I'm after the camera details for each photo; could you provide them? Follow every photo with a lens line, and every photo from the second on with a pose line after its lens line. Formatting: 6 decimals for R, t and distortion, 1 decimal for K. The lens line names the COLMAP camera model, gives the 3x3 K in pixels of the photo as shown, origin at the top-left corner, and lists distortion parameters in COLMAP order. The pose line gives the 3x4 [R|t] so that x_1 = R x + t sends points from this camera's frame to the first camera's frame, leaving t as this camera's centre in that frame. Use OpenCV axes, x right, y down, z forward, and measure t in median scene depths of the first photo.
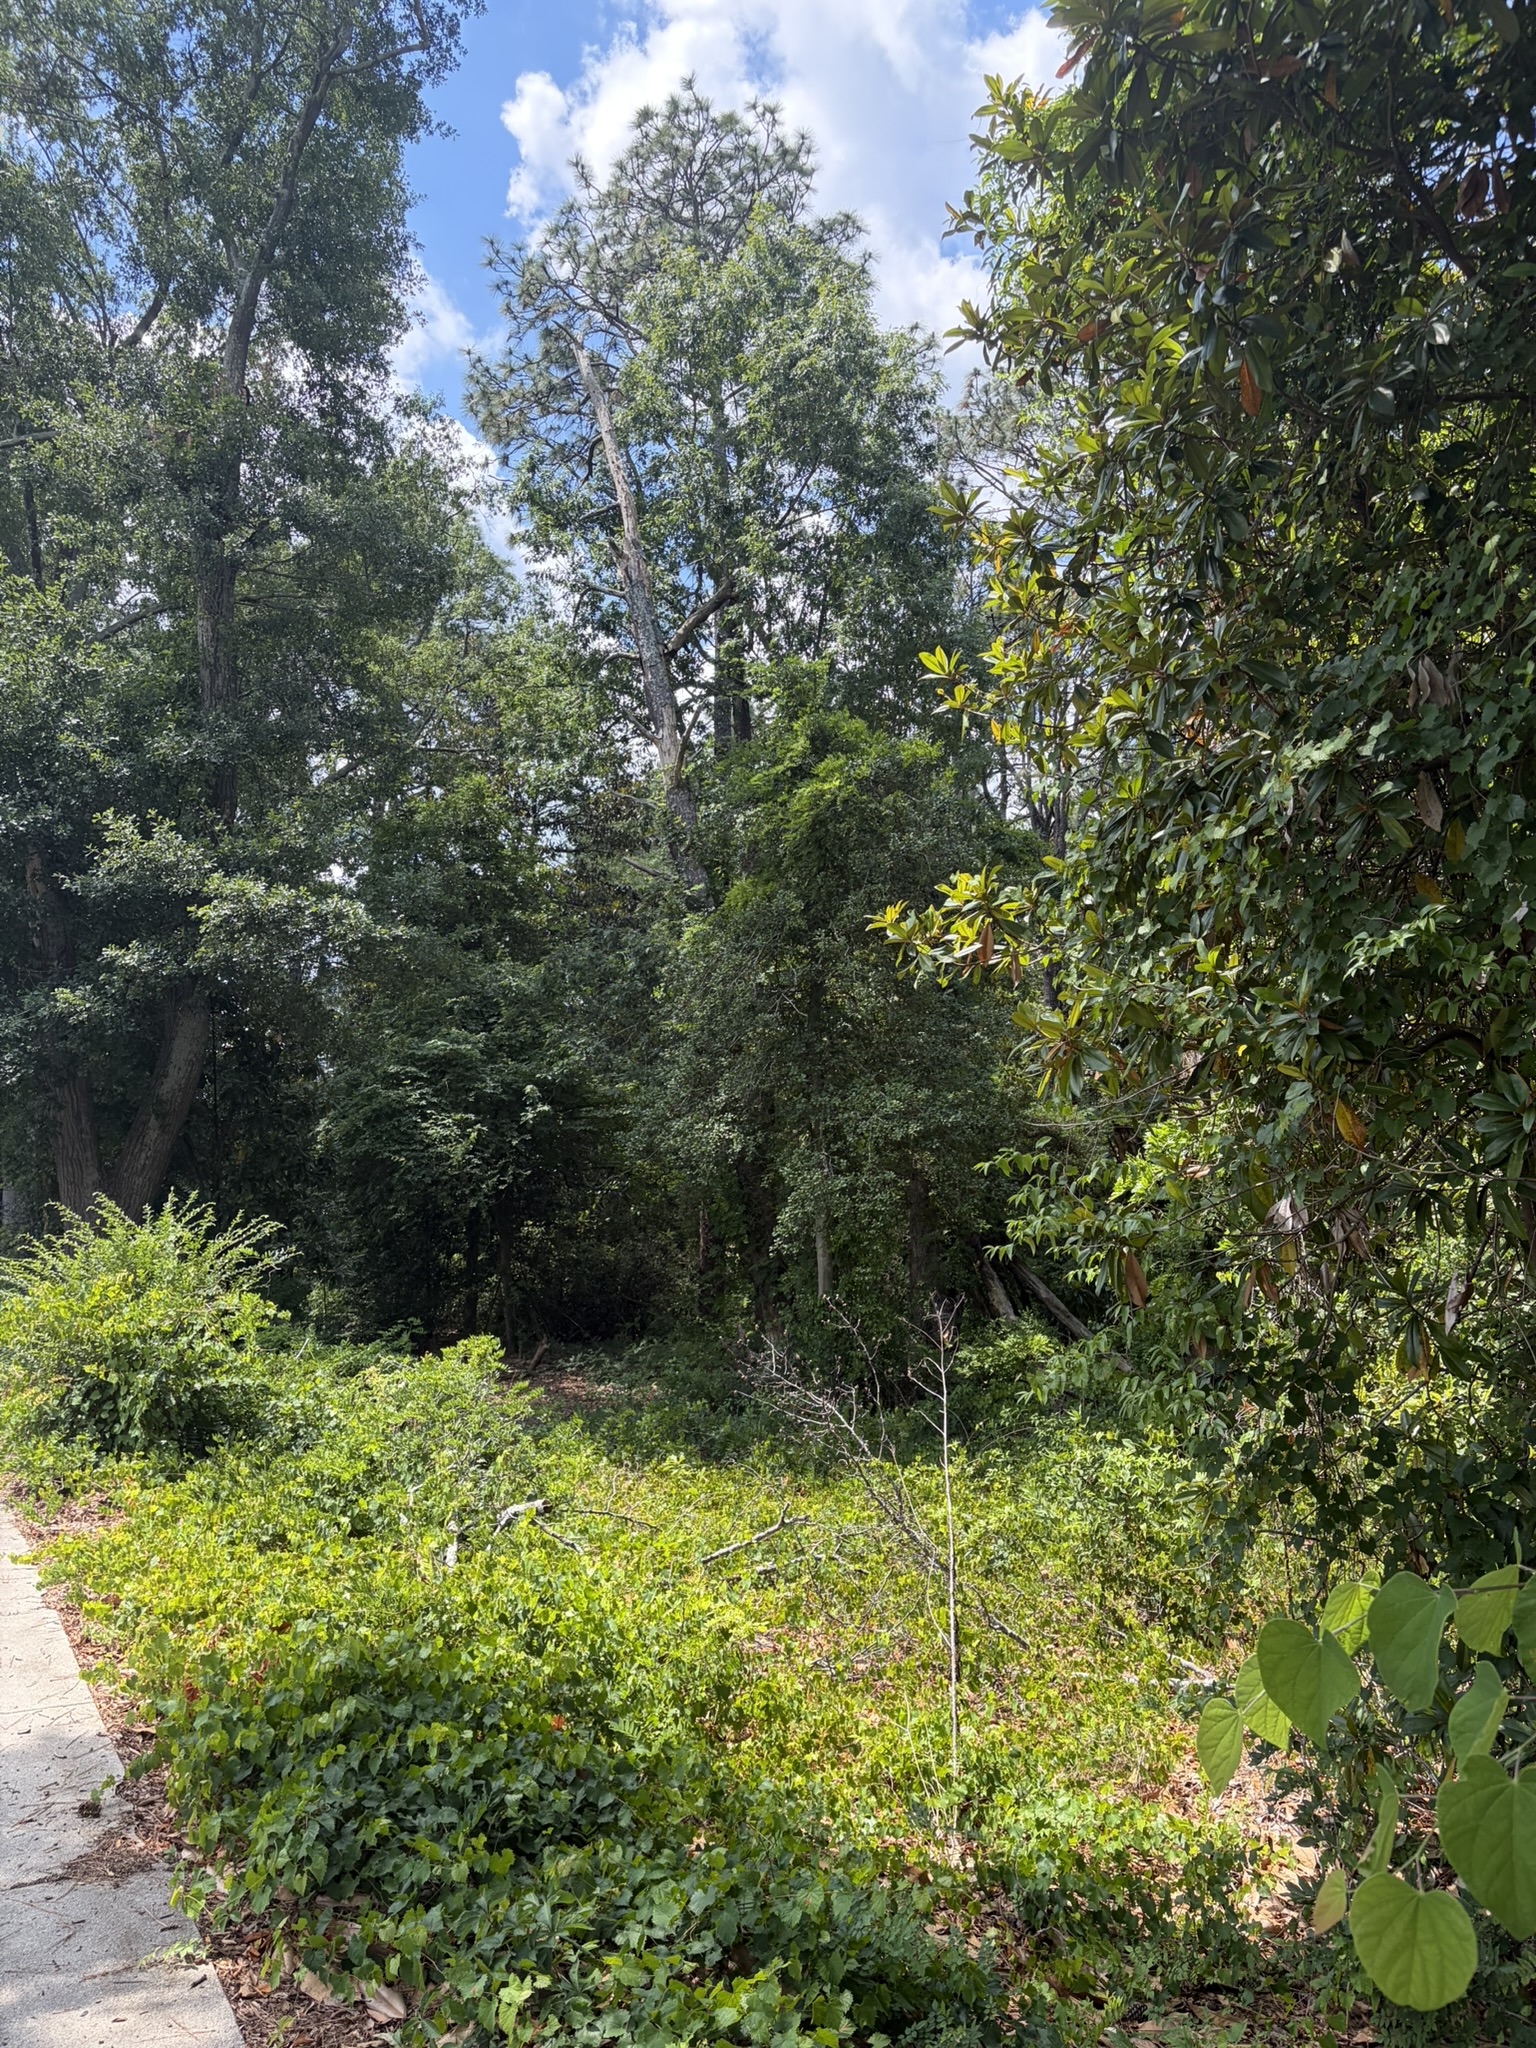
lens RADIAL K [[1536.6, 0, 771.7], [0, 1536.6, 1026.3], [0, 0, 1]] dist [0.056063, -0.056922]
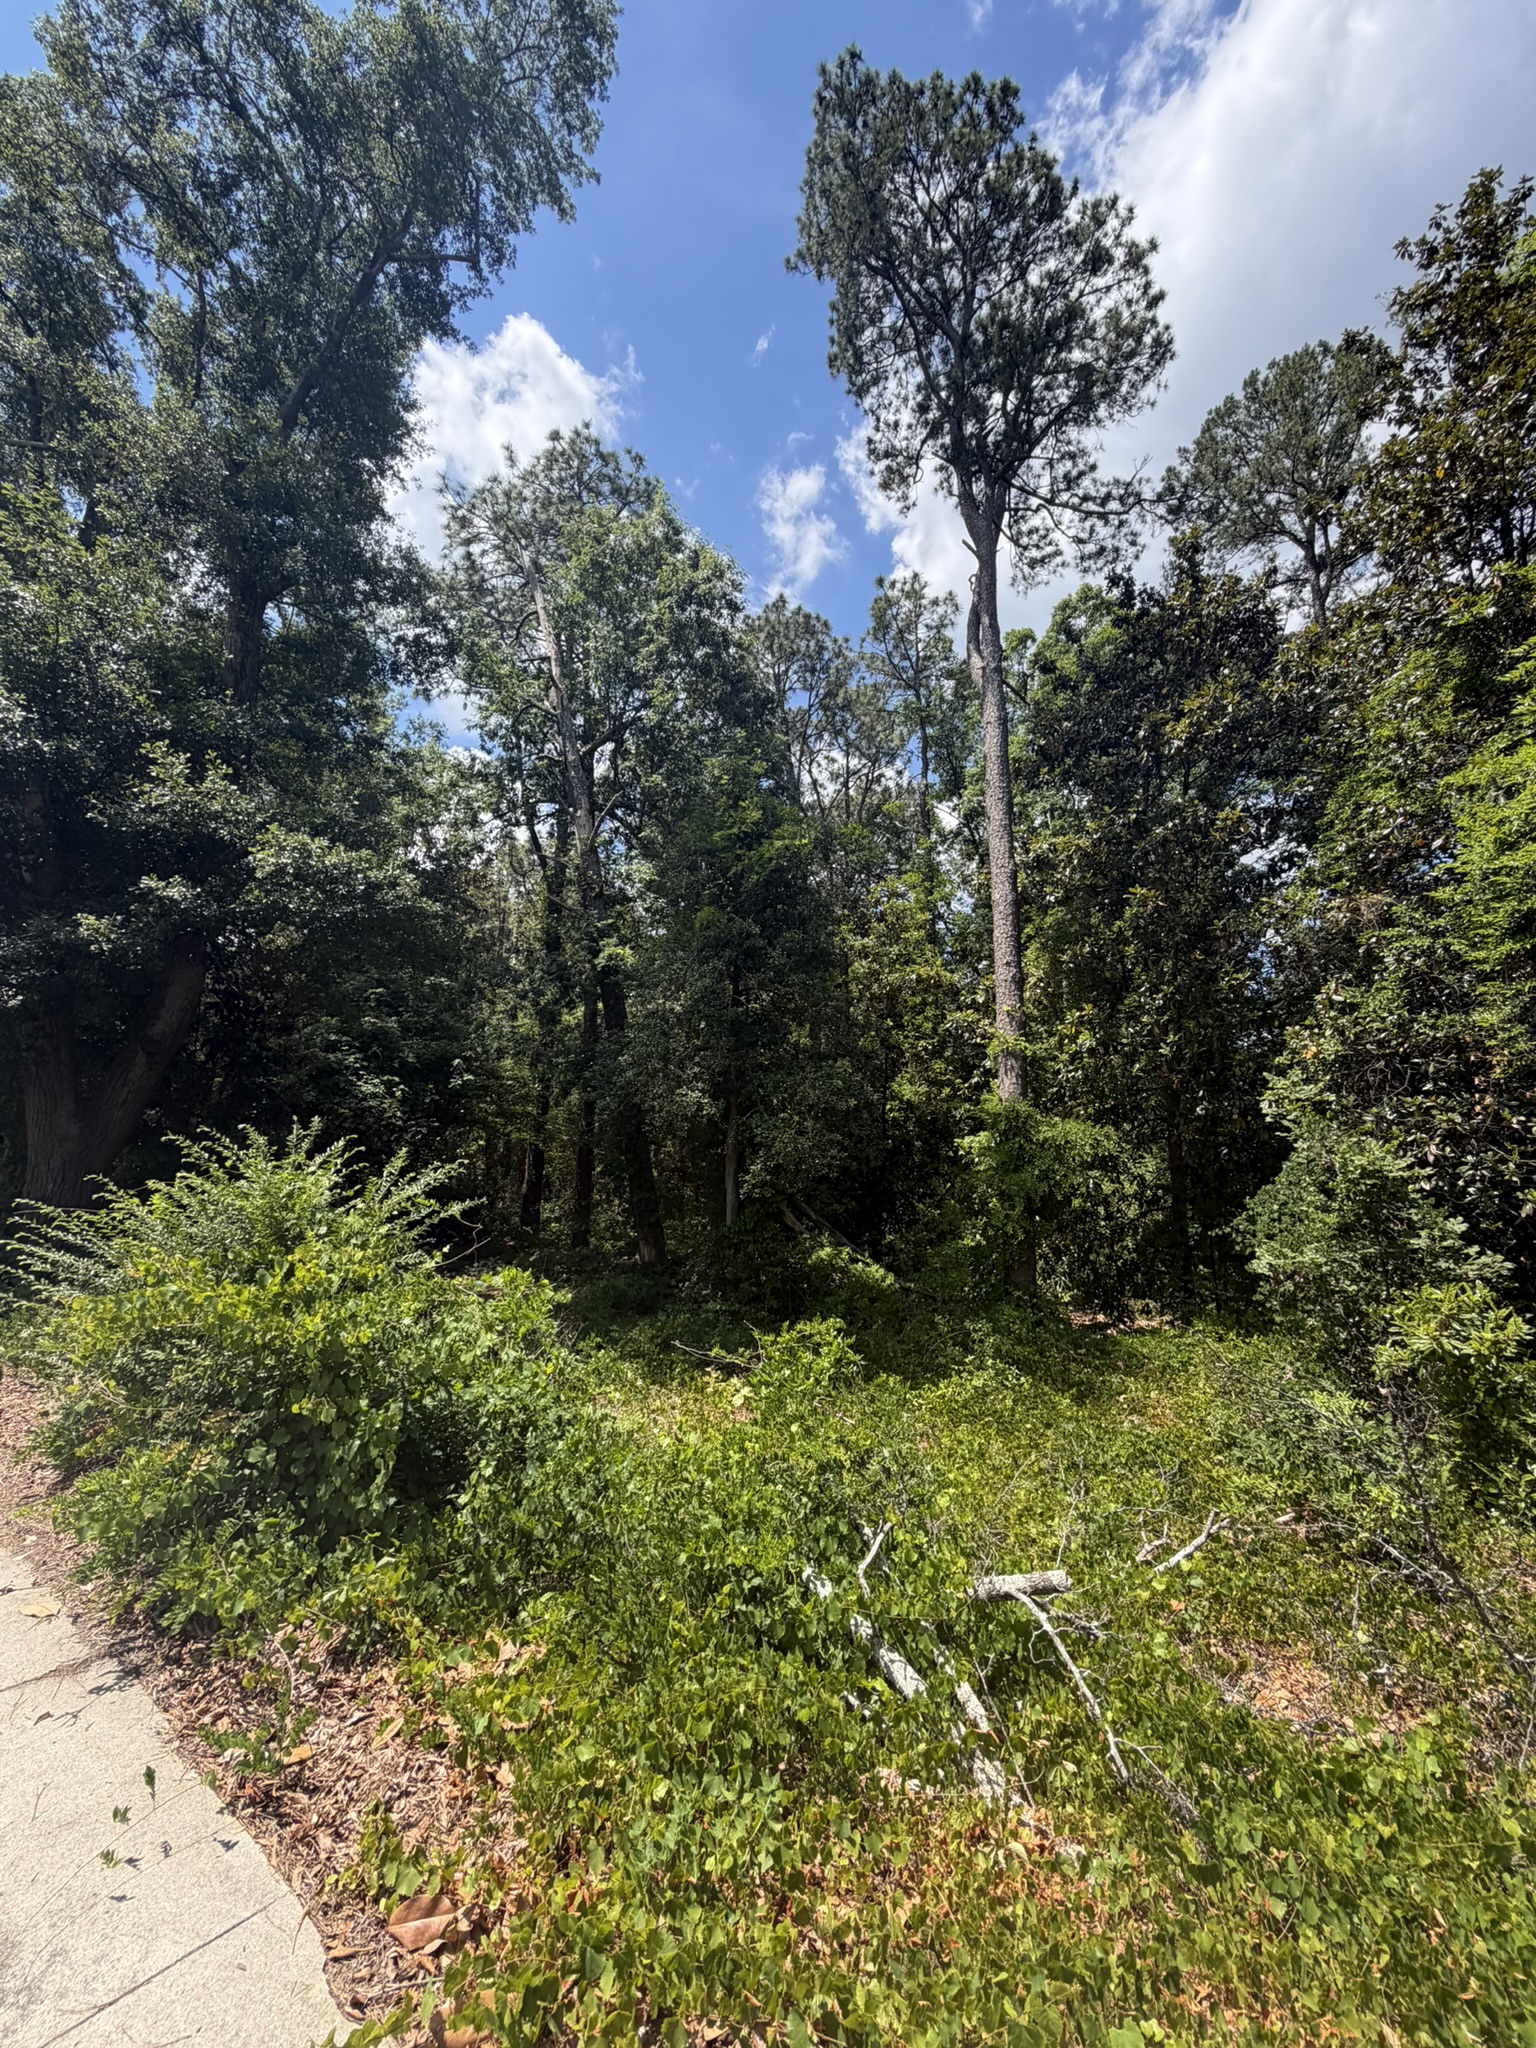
lens RADIAL K [[813.7, 0, 766.2], [0, 813.7, 1021.3], [0, 0, 1]] dist [0.001515, 0.000730]
pose [[0.928730, 0.087064, 0.360388, -0.235607], [-0.070827, 0.995798, -0.058044, 0.042112], [-0.363928, 0.028382, 0.930995, 0.367832]]
